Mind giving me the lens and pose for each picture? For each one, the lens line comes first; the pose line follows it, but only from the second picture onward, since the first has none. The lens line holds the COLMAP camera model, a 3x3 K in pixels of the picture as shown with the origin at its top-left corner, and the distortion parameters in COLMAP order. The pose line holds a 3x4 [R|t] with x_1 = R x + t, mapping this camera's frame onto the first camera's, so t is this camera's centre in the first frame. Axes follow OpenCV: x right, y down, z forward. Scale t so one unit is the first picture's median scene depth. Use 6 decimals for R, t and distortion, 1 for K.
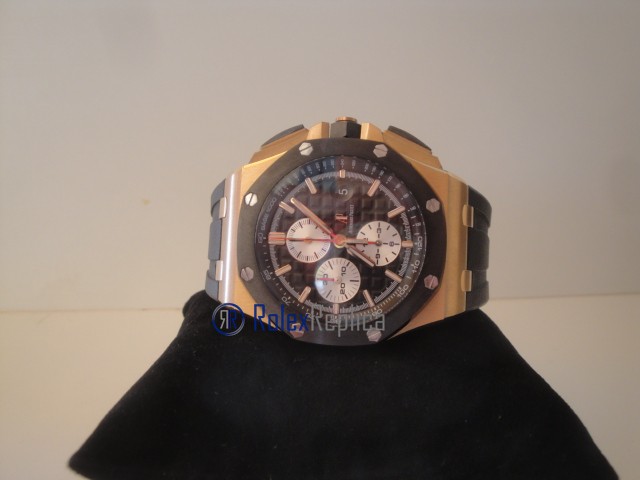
lens RADIAL K [[522.1, 0, 316.8], [0, 522.1, 239.6], [0, 0, 1]] dist [-0.156678, 0.044315]
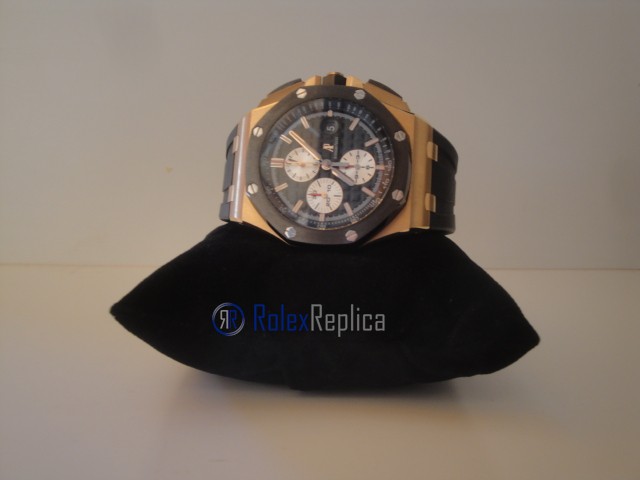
lens RADIAL K [[522.1, 0, 319.7], [0, 522.1, 241.8], [0, 0, 1]] dist [-0.156678, 0.044315]
pose [[0.999512, 0.021275, -0.022856, 0.060057], [-0.021941, 0.999330, -0.029303, 0.226040], [0.022217, 0.029790, 0.999309, -0.253244]]
